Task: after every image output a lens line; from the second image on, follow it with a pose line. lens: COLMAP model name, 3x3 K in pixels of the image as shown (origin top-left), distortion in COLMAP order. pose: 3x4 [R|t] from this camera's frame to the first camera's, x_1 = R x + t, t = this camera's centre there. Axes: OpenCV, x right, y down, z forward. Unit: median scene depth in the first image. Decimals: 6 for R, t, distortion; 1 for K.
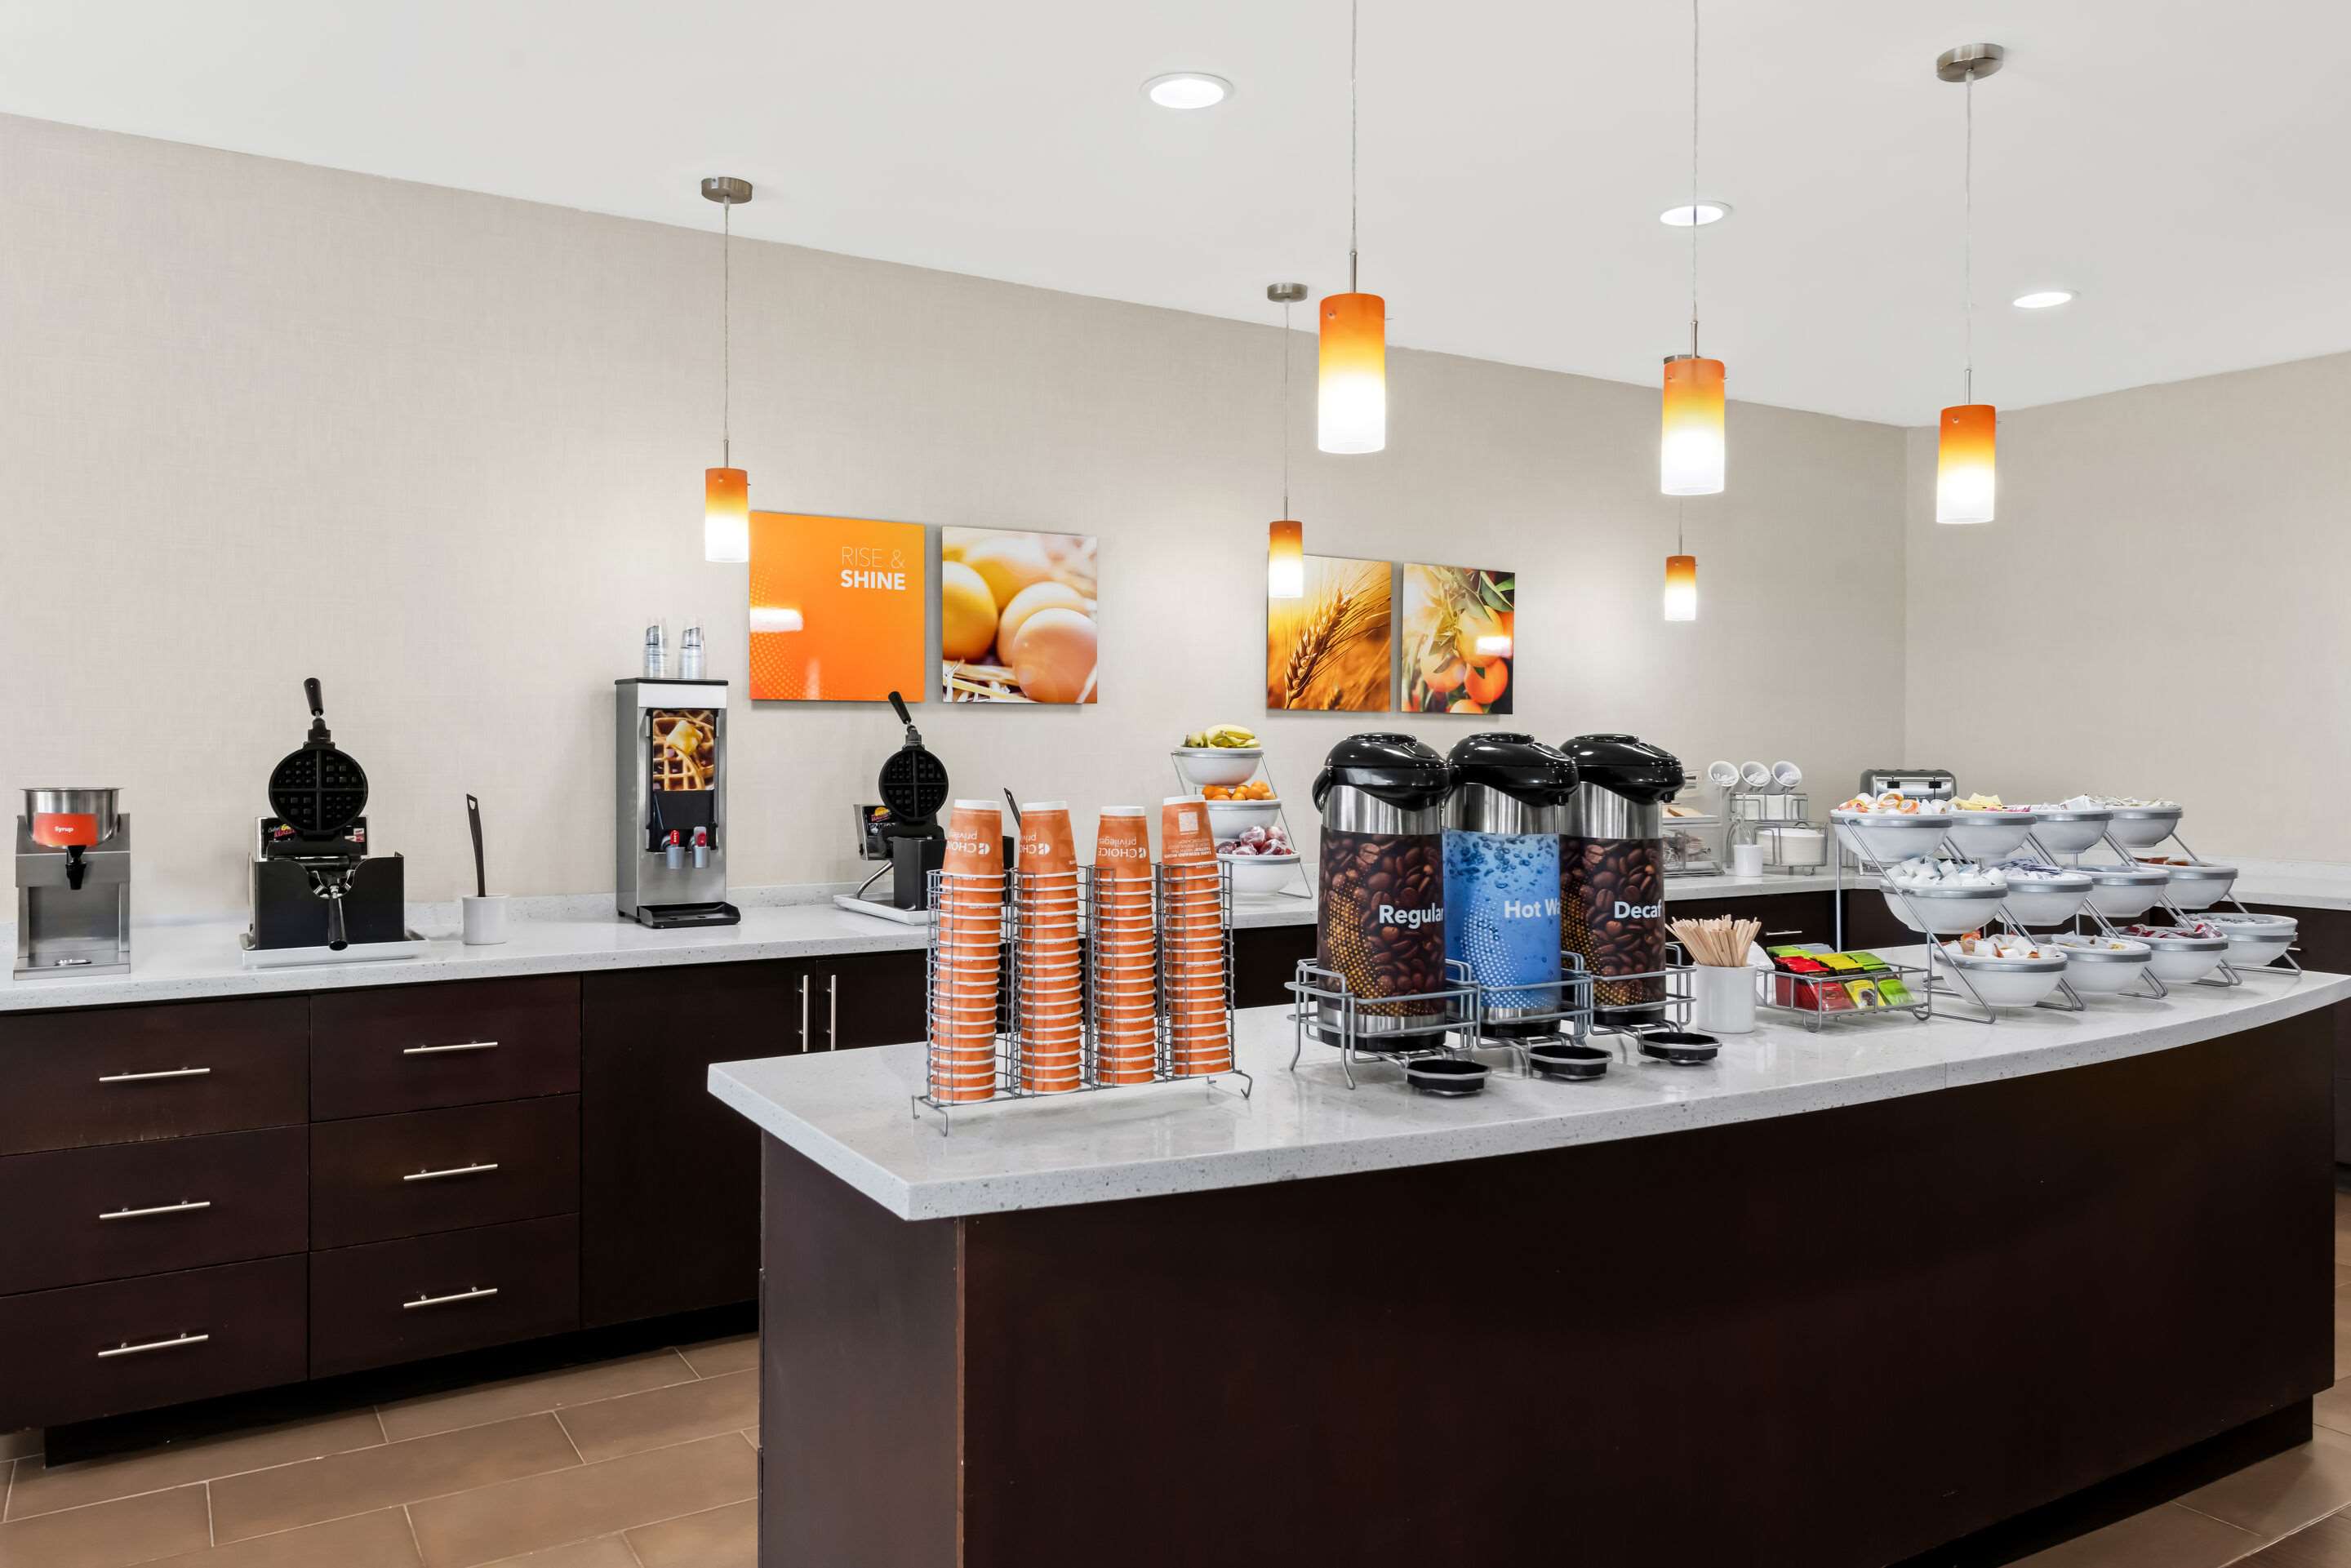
lens RADIAL K [[1670.6, 0, 1176.4], [0, 1670.6, 764.3], [0, 0, 1]] dist [0.004707, -0.001042]
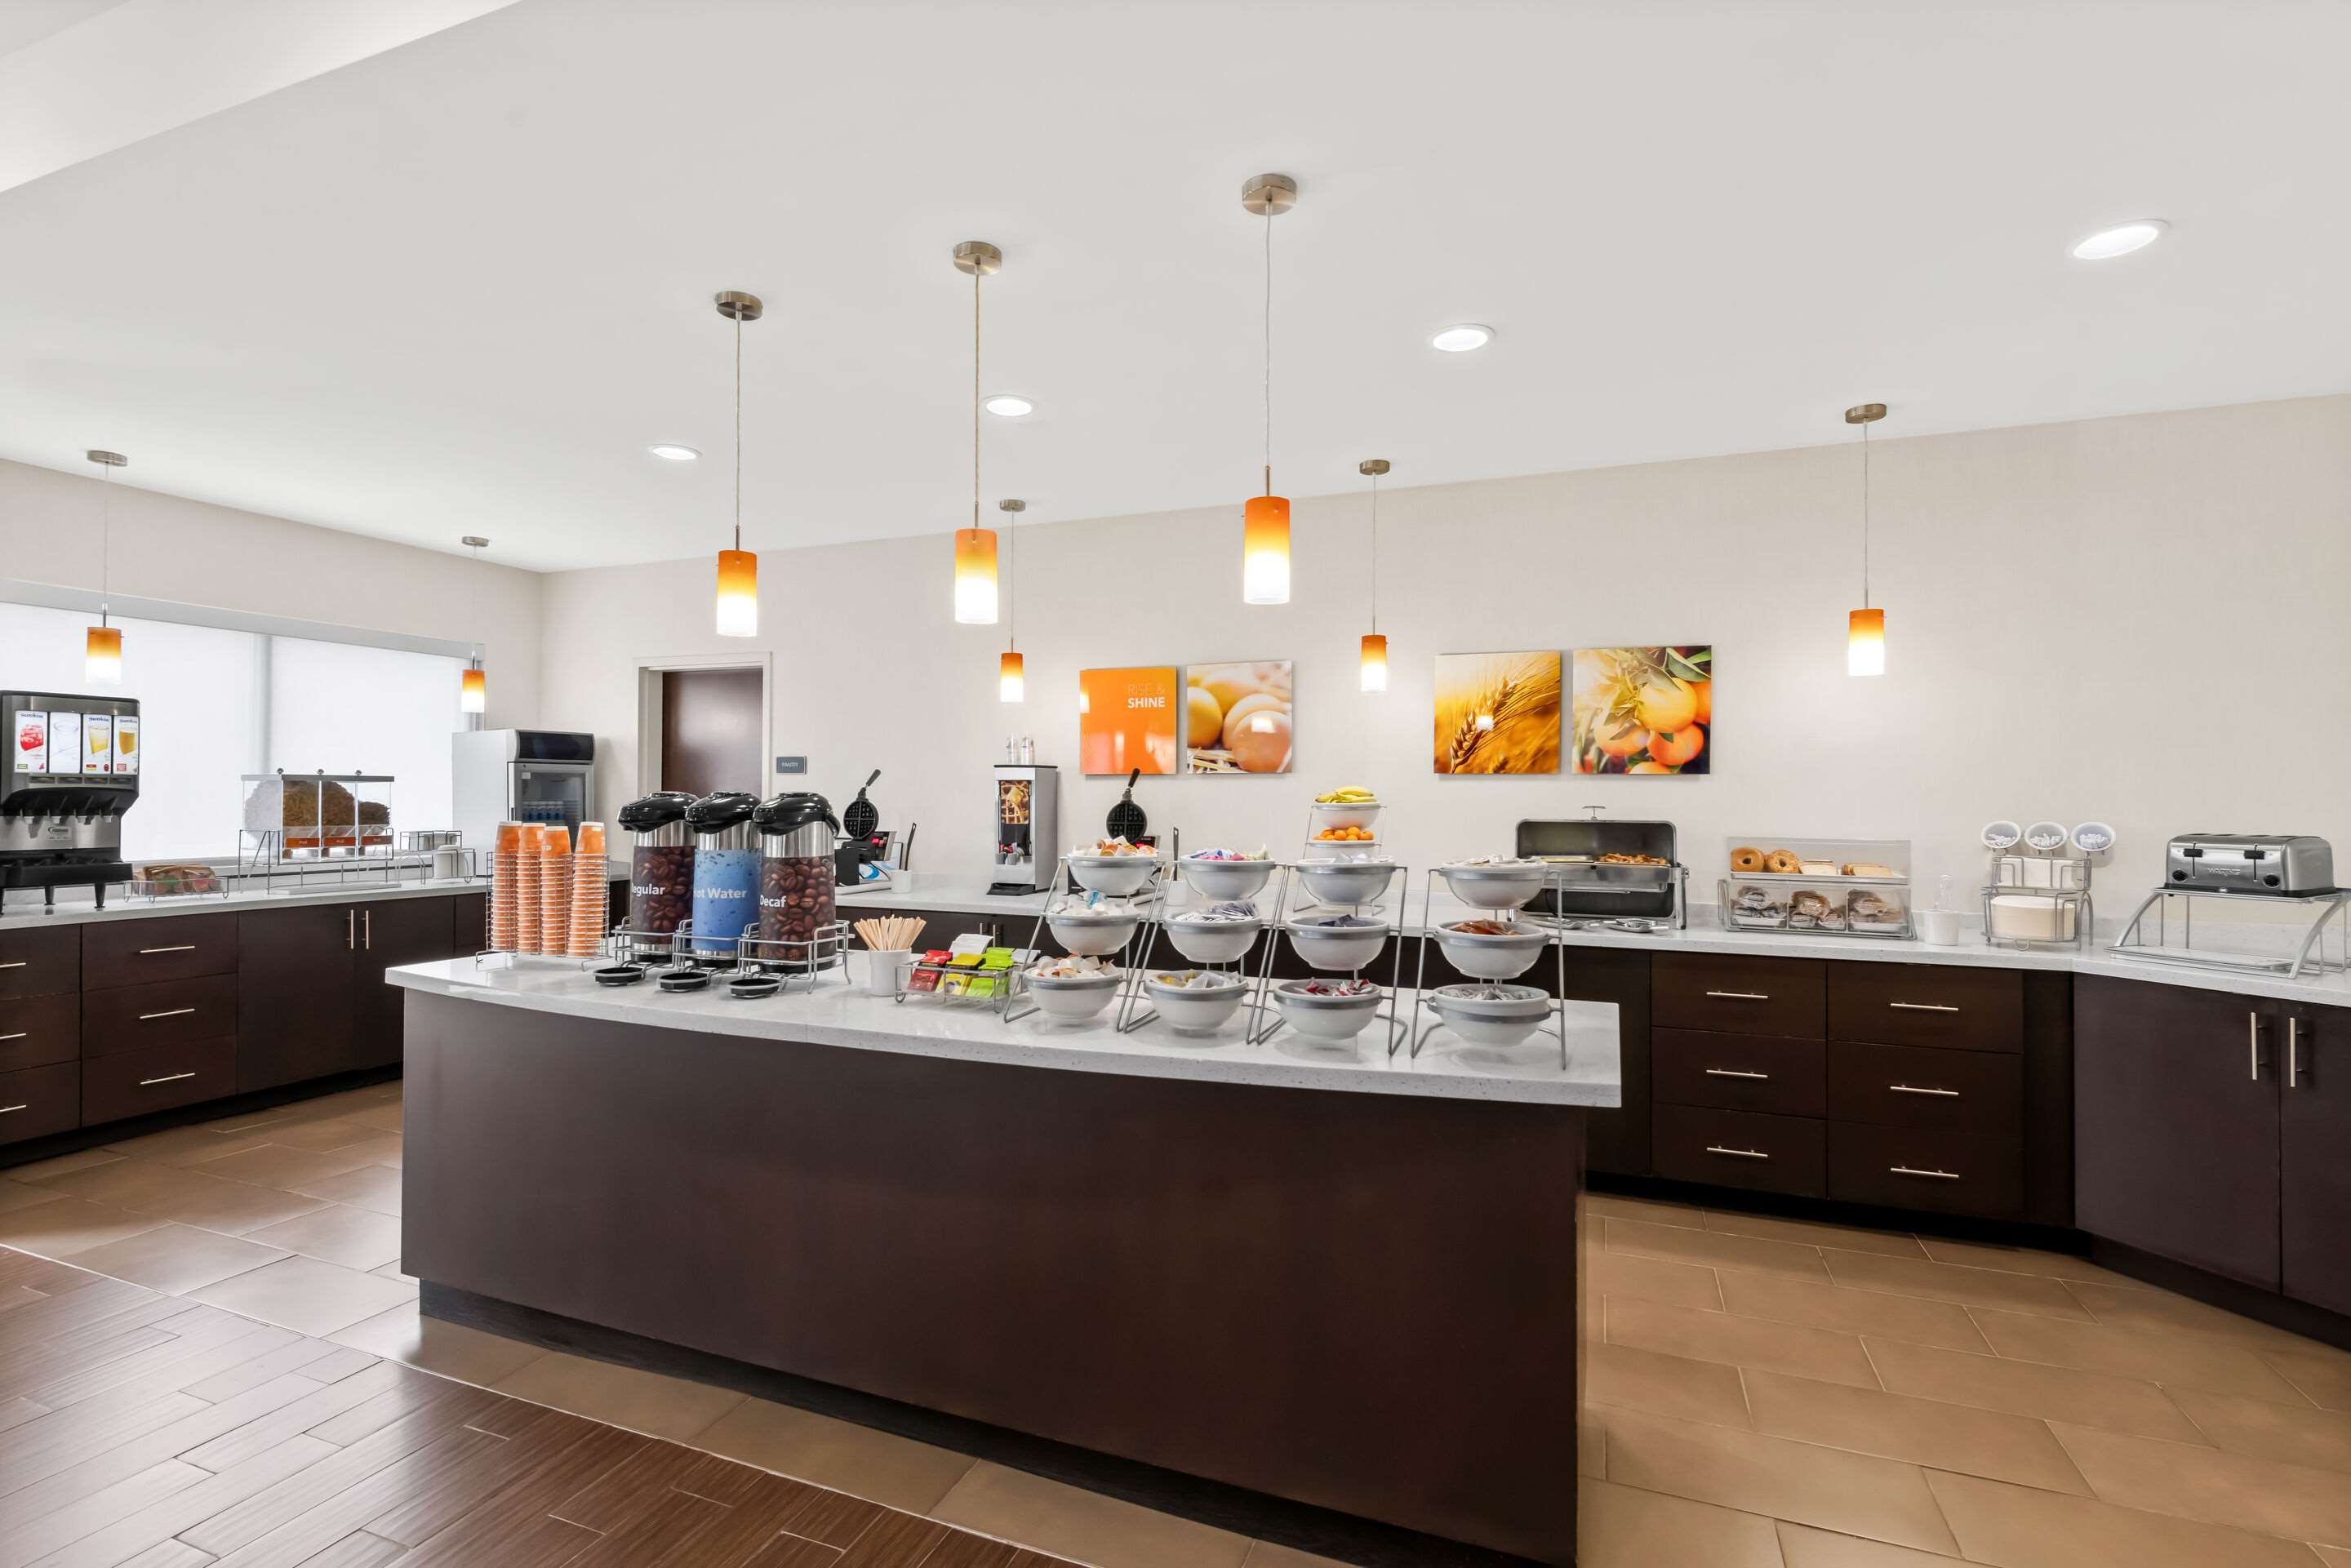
lens RADIAL K [[1084.6, 0, 1173.9], [0, 1084.6, 795.7], [0, 0, 1]] dist [0.019726, 0.000355]
pose [[0.601284, -0.002653, -0.799031, 0.617759], [-0.013355, 0.999821, -0.013370, -0.001326], [0.798924, 0.018710, 0.601141, 0.316408]]
